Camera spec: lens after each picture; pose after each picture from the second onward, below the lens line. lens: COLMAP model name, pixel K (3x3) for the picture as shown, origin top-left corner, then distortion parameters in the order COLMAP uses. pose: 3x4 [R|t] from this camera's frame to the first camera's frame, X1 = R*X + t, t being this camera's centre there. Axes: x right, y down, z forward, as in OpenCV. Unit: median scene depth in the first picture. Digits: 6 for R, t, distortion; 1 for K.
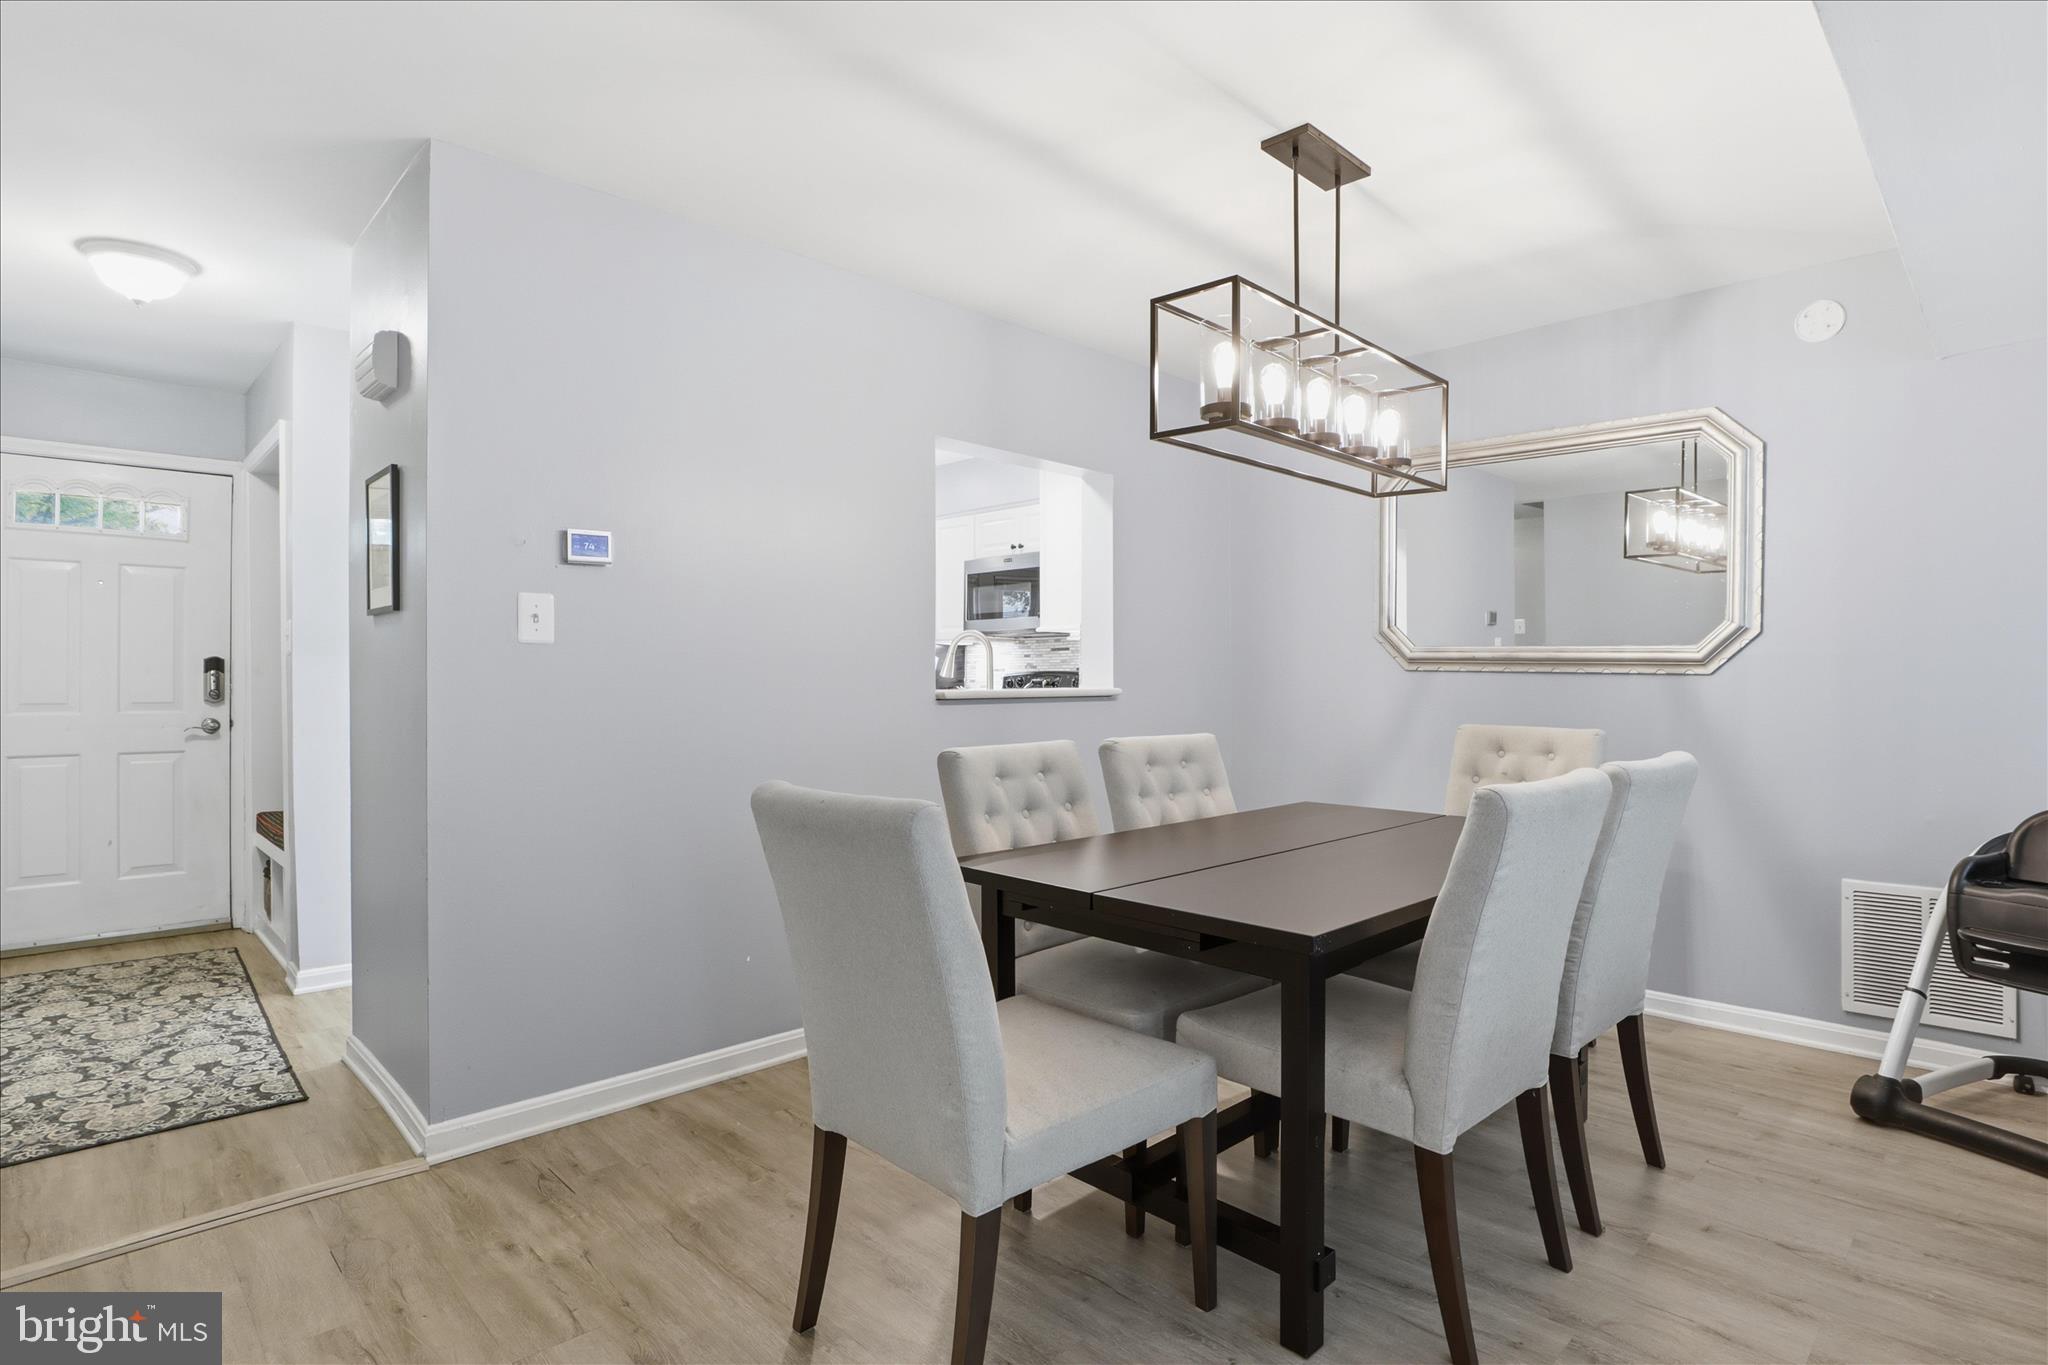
lens RADIAL K [[1050.2, 0, 1024.0], [0, 1050.2, 682.5], [0, 0, 1]] dist [-0.025880, 0.002457]
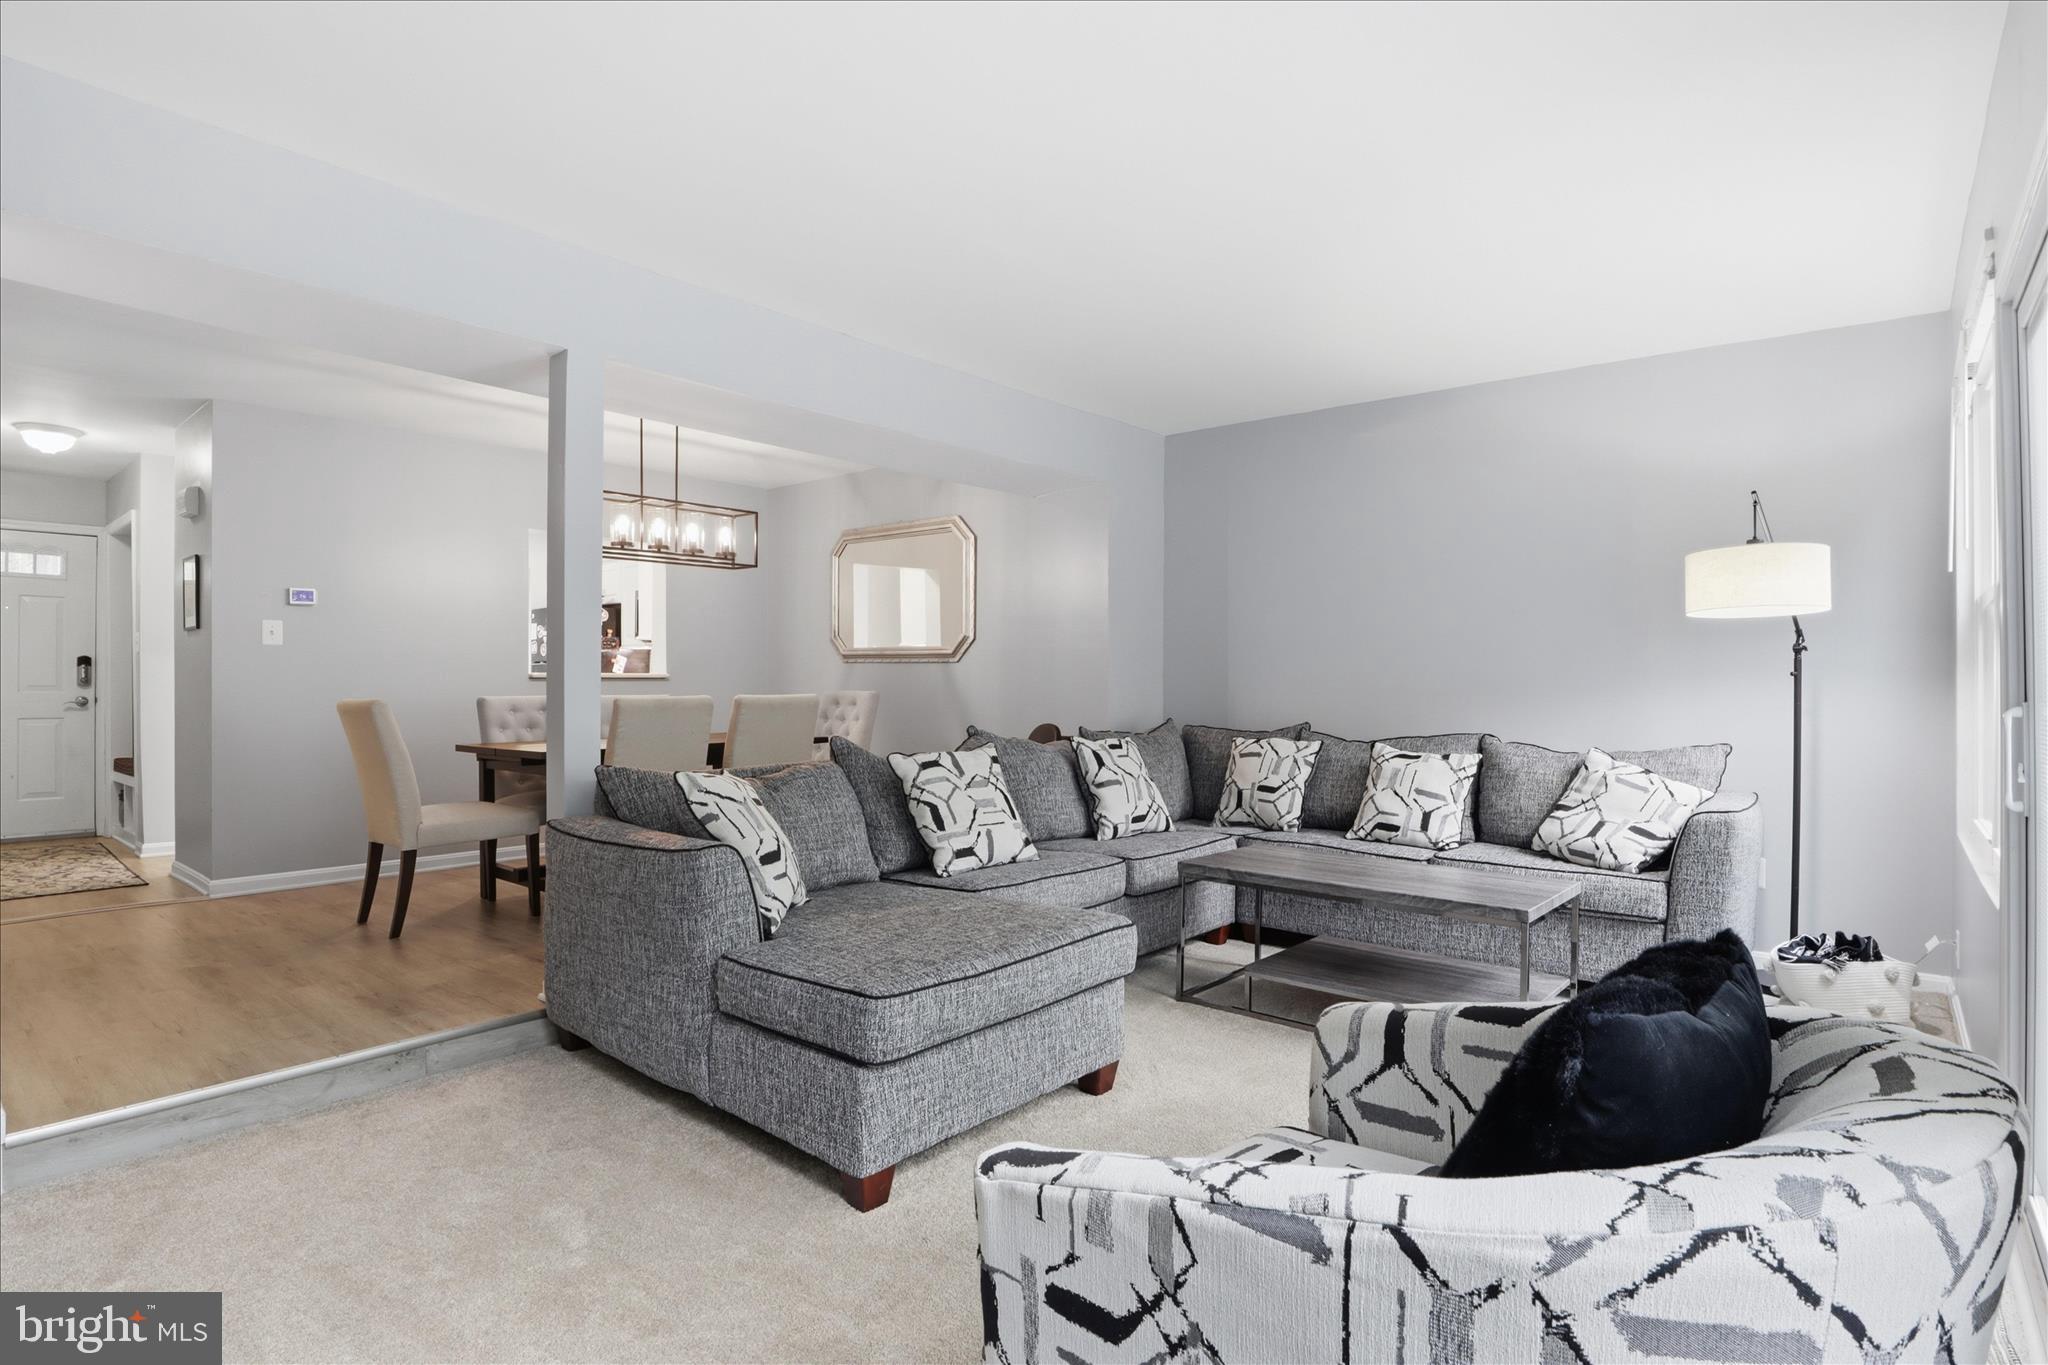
lens RADIAL K [[1050.2, 0, 1024.0], [0, 1050.2, 682.5], [0, 0, 1]] dist [-0.025880, 0.002457]
pose [[0.995235, -0.003167, 0.097457, 0.736498], [0.003905, 0.999965, -0.007376, 0.050876], [-0.097430, 0.007722, 0.995212, -1.061336]]
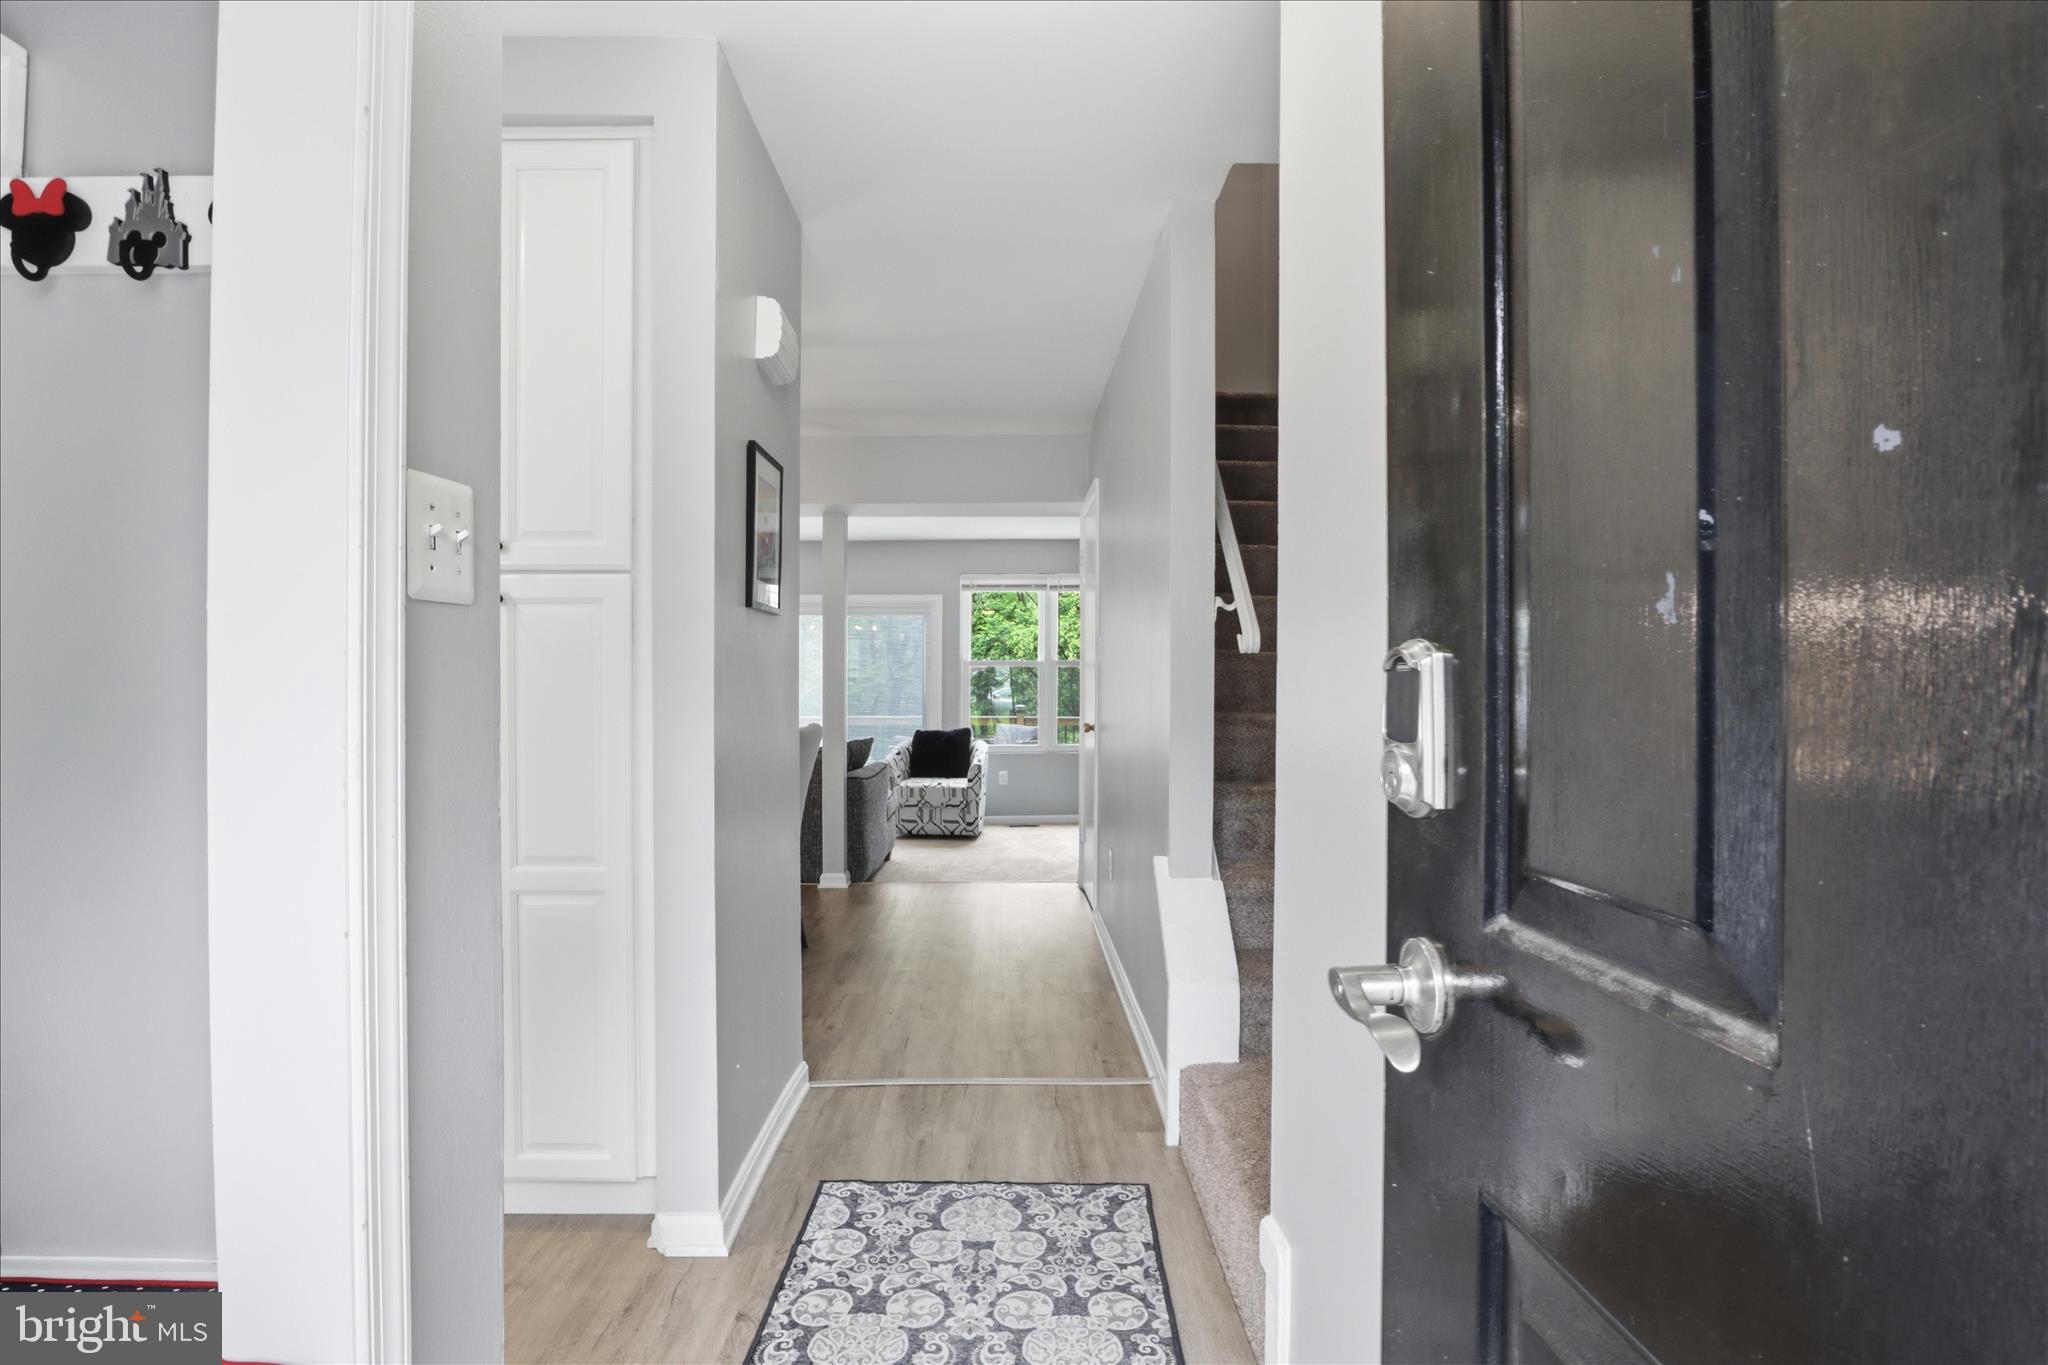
lens RADIAL K [[1050.2, 0, 1024.0], [0, 1050.2, 682.5], [0, 0, 1]] dist [-0.025880, 0.002457]
pose [[-0.736239, -0.000867, 0.676721, -1.195591], [0.003827, 0.999978, 0.005446, -0.008436], [-0.676711, 0.006599, -0.736219, 1.299296]]
